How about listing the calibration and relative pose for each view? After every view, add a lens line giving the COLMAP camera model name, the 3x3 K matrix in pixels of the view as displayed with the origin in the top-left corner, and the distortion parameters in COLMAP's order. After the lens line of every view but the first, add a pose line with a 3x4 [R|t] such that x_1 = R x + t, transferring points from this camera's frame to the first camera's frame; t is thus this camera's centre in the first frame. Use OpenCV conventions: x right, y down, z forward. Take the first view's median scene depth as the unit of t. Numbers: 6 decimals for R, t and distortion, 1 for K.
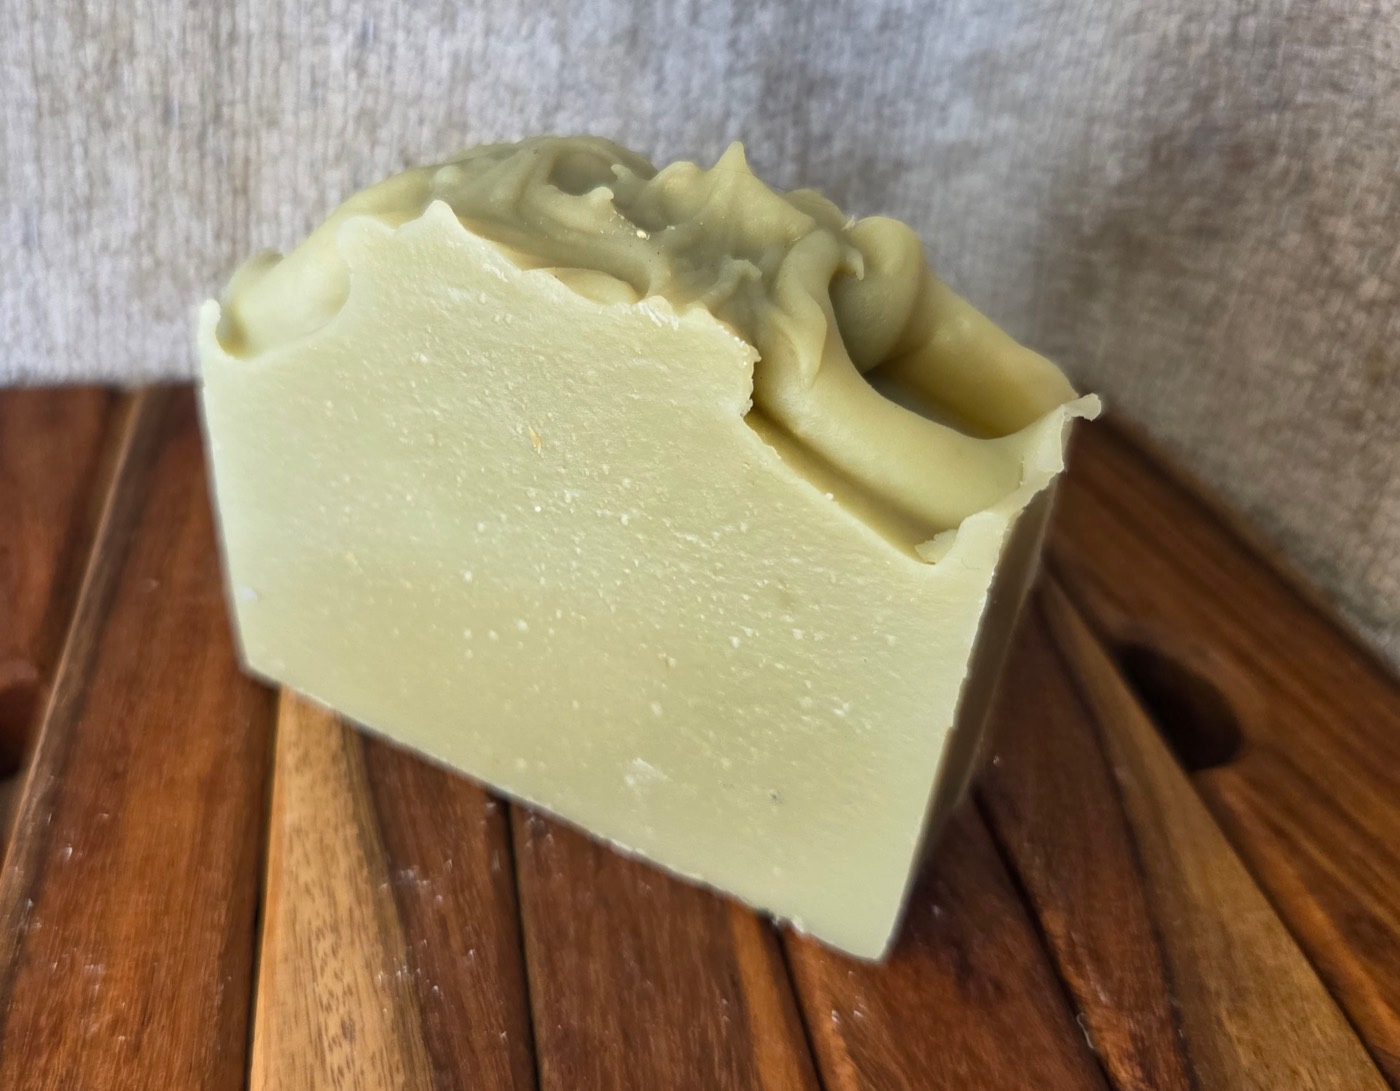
lens RADIAL K [[1317.7, 0, 568.4], [0, 1317.7, 437.9], [0, 0, 1]] dist [-0.030768, 0.000000]
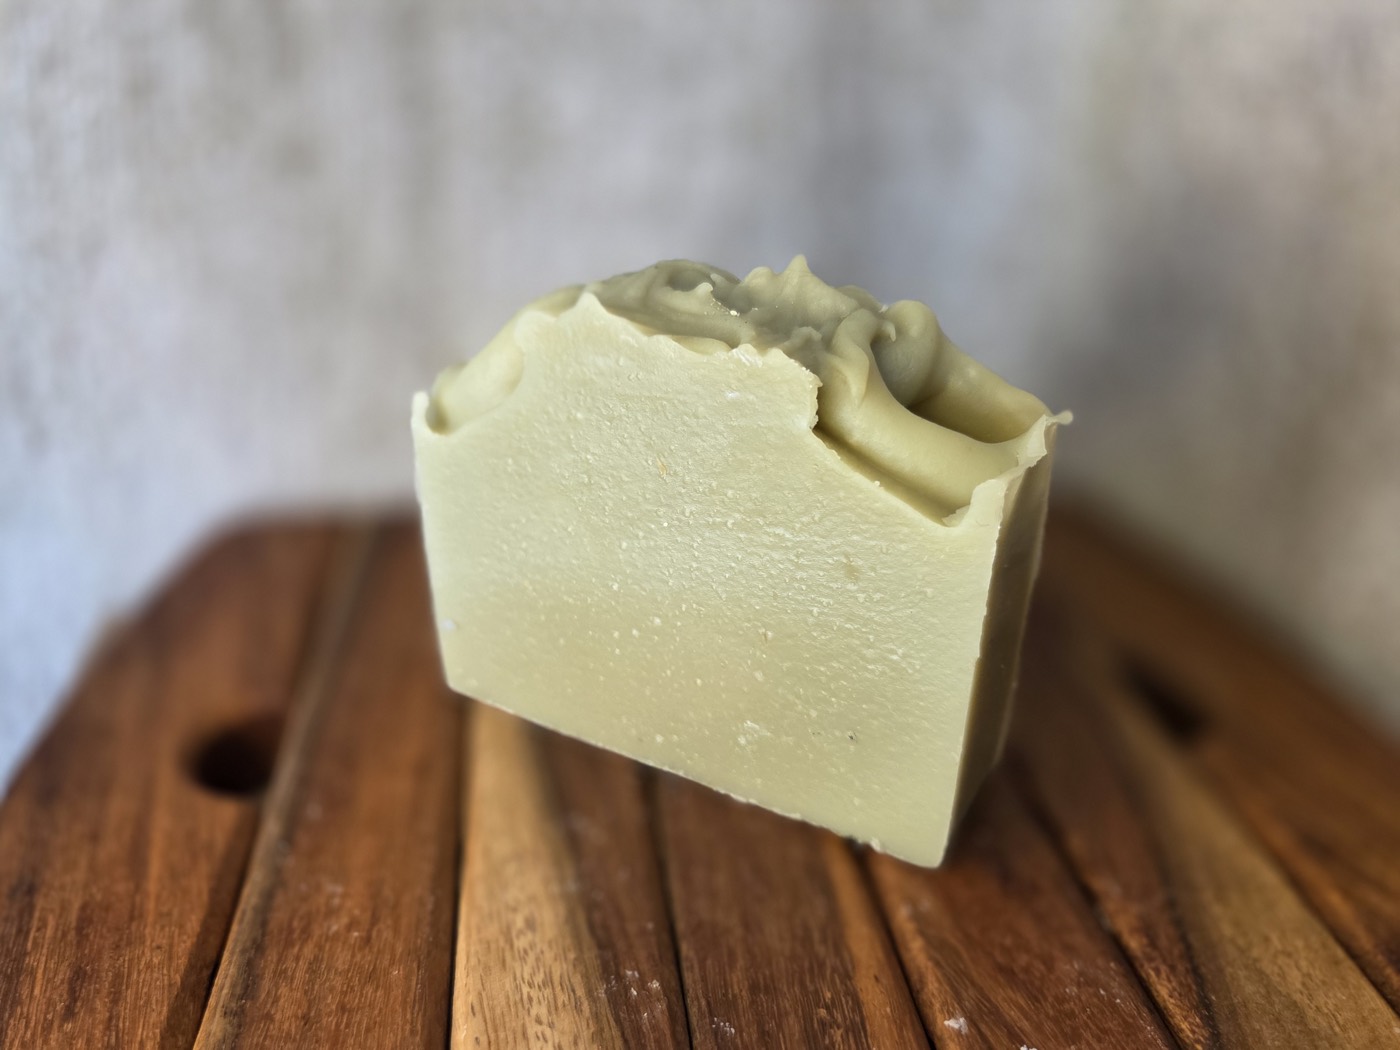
lens RADIAL K [[1048.9, 0, 689.7], [0, 1048.9, 519.5], [0, 0, 1]] dist [-0.011905, -0.012392]
pose [[0.999475, -0.032315, -0.002278, 0.004274], [0.031889, 0.993808, -0.106438, 0.170102], [0.005703, 0.106310, 0.994317, -0.073185]]
